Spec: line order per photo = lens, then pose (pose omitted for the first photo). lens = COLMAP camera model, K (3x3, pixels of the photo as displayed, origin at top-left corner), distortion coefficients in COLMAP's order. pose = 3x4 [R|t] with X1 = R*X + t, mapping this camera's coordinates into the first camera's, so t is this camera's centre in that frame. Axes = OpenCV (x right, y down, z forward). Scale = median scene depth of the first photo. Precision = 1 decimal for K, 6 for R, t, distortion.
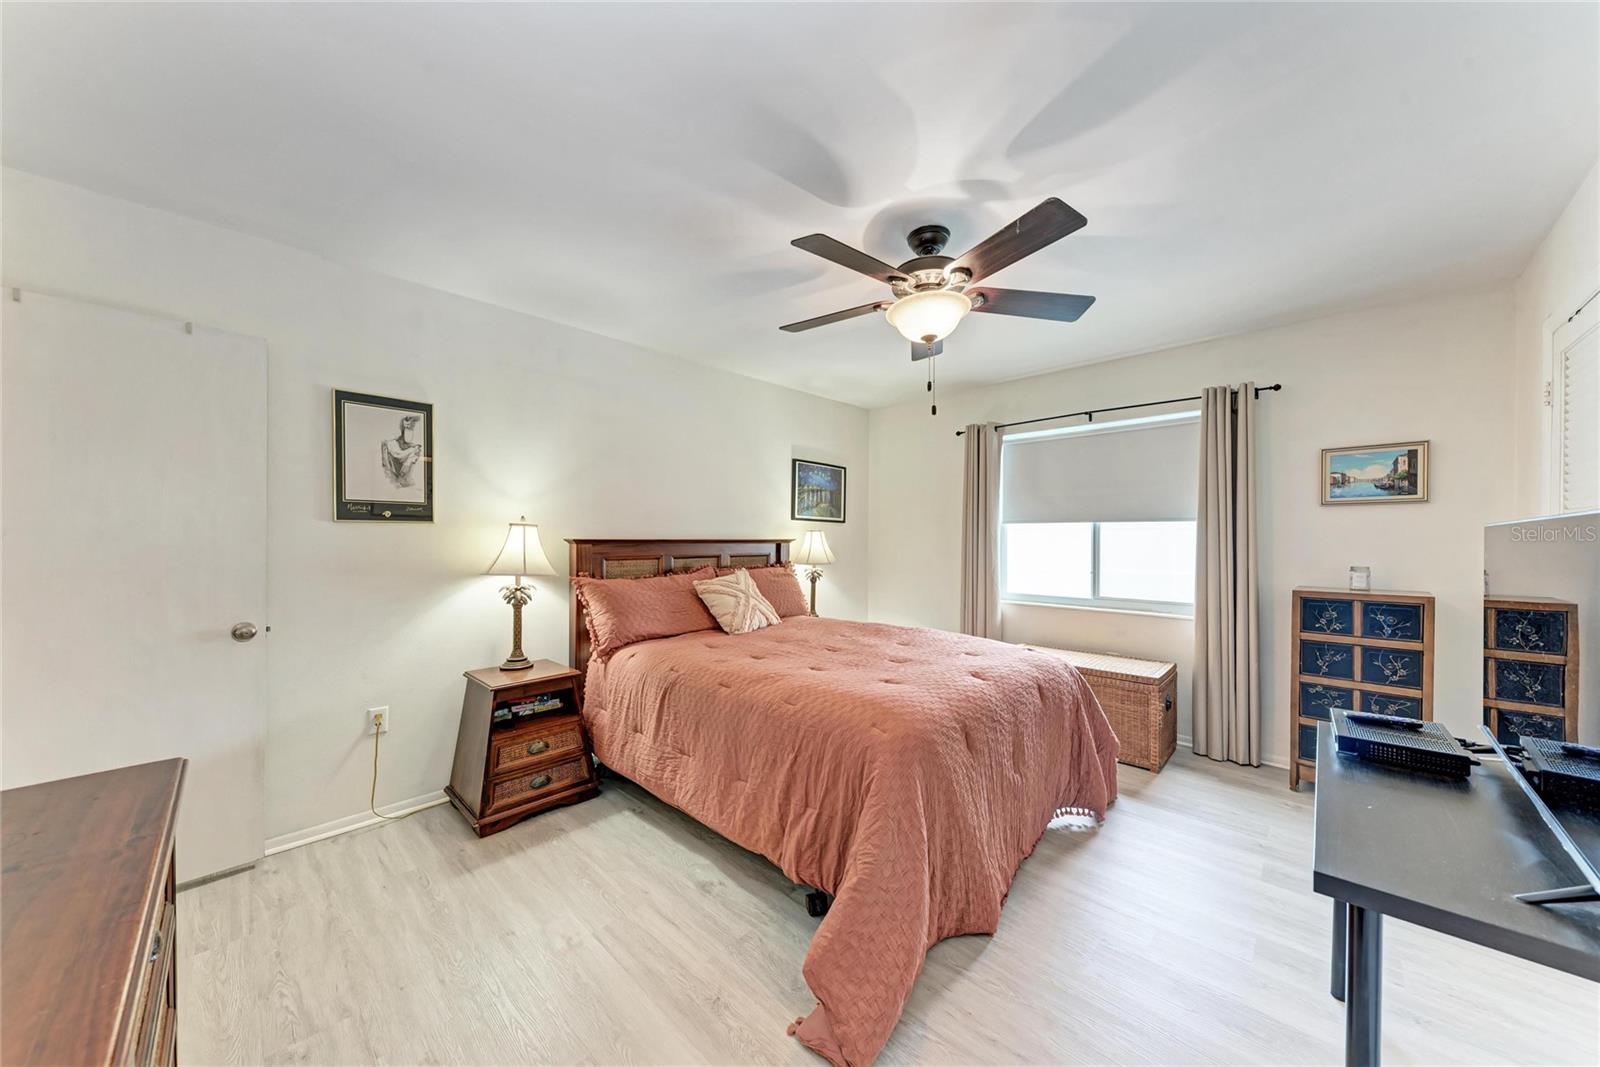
lens RADIAL K [[549.1, 0, 803.6], [0, 549.1, 541.9], [0, 0, 1]] dist [0.016243, -0.004682]
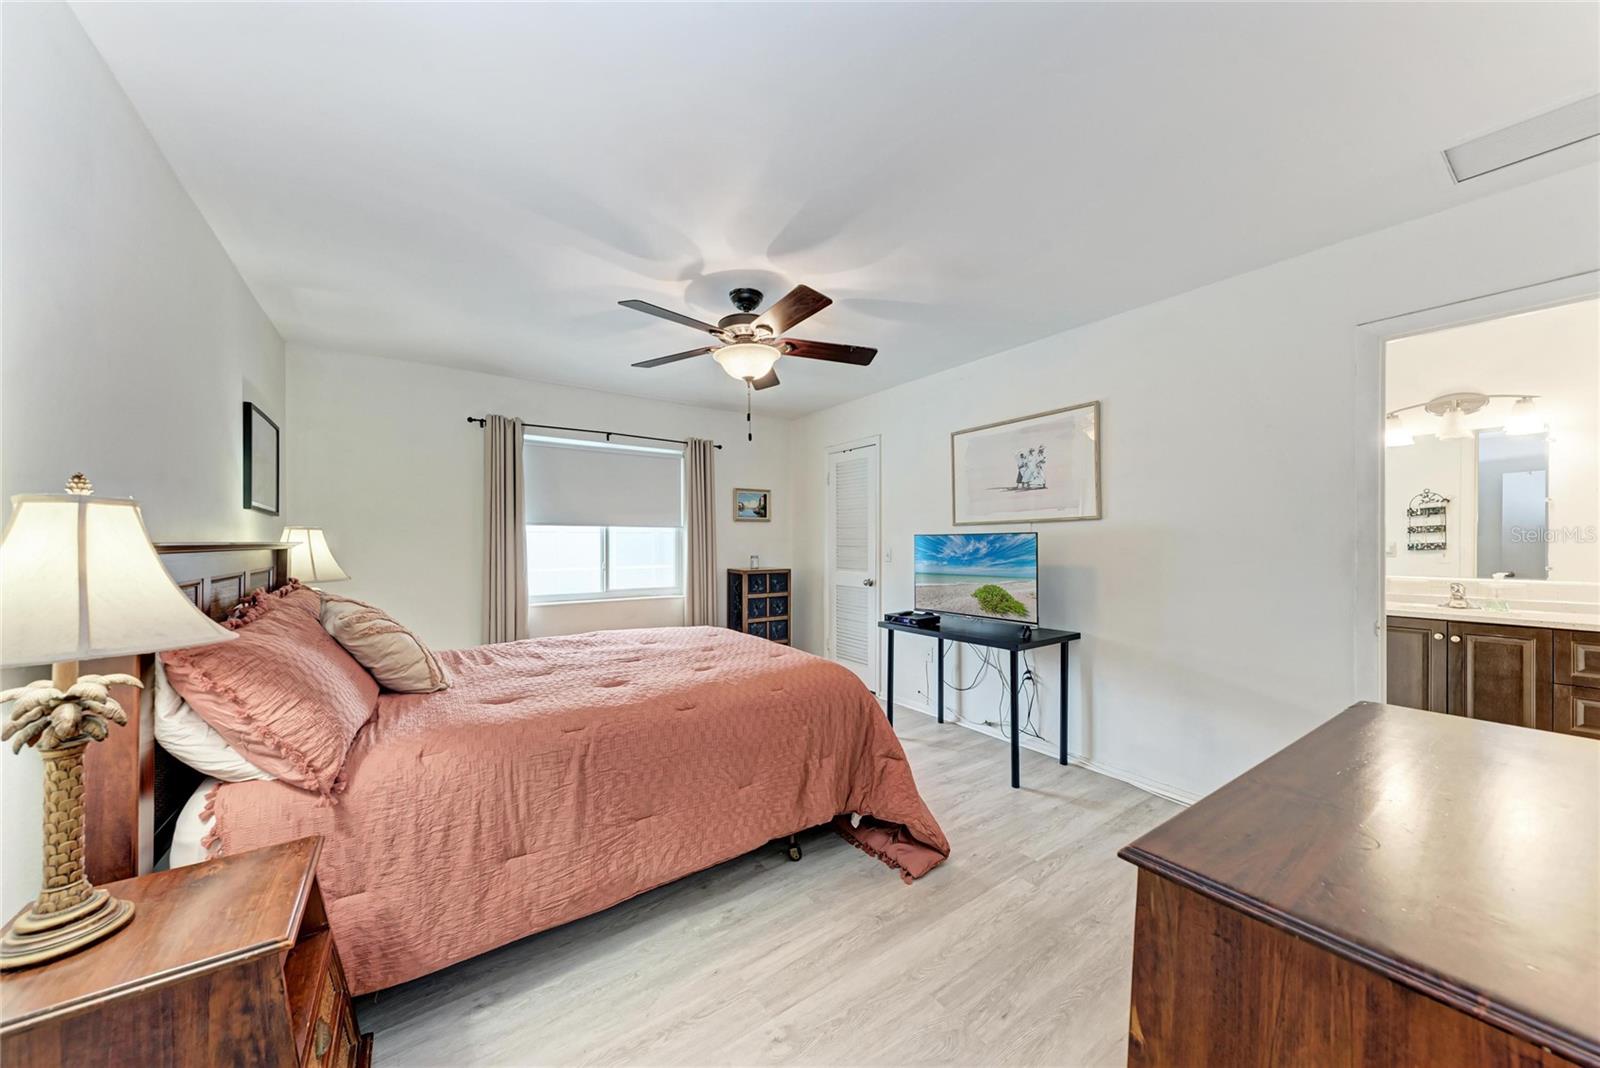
lens RADIAL K [[549.1, 0, 803.6], [0, 549.1, 542.4], [0, 0, 1]] dist [0.016243, -0.004682]
pose [[0.194005, -0.005293, 0.980986, -0.759538], [0.007287, 0.999966, 0.003954, -0.005109], [-0.980973, 0.006381, 0.194037, 0.506066]]
